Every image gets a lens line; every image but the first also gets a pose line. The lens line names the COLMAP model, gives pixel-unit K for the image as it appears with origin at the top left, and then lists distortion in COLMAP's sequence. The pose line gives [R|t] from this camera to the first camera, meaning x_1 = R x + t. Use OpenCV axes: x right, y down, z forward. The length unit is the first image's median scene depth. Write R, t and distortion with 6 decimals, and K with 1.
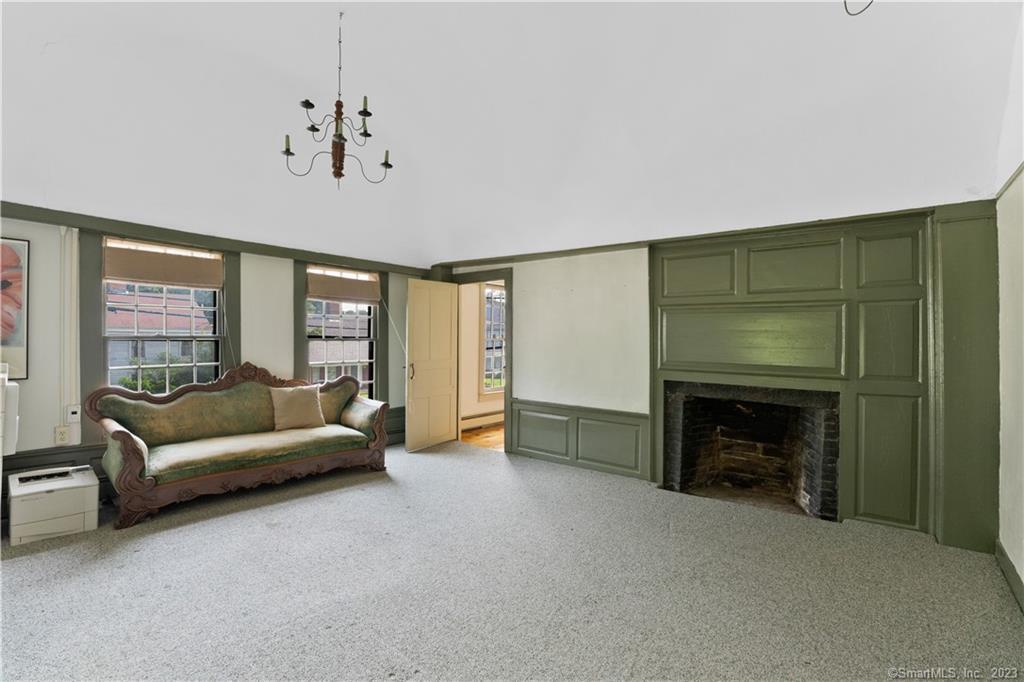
lens RADIAL K [[473.4, 0, 513.3], [0, 473.4, 331.1], [0, 0, 1]] dist [-0.000526, 0.000227]
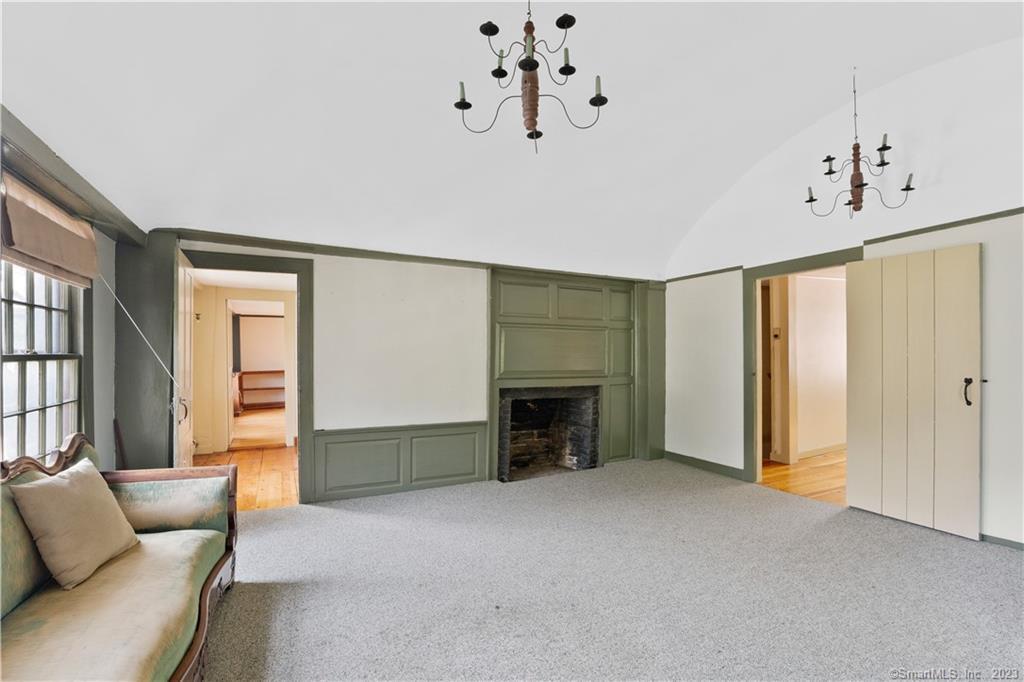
lens RADIAL K [[462.7, 0, 510.8], [0, 462.7, 344.7], [0, 0, 1]] dist [-0.035160, 0.000179]
pose [[0.428247, 0.012503, 0.903575, -0.689694], [-0.008350, 0.999916, -0.009879, 0.009599], [-0.903623, -0.003314, 0.428315, 0.506735]]
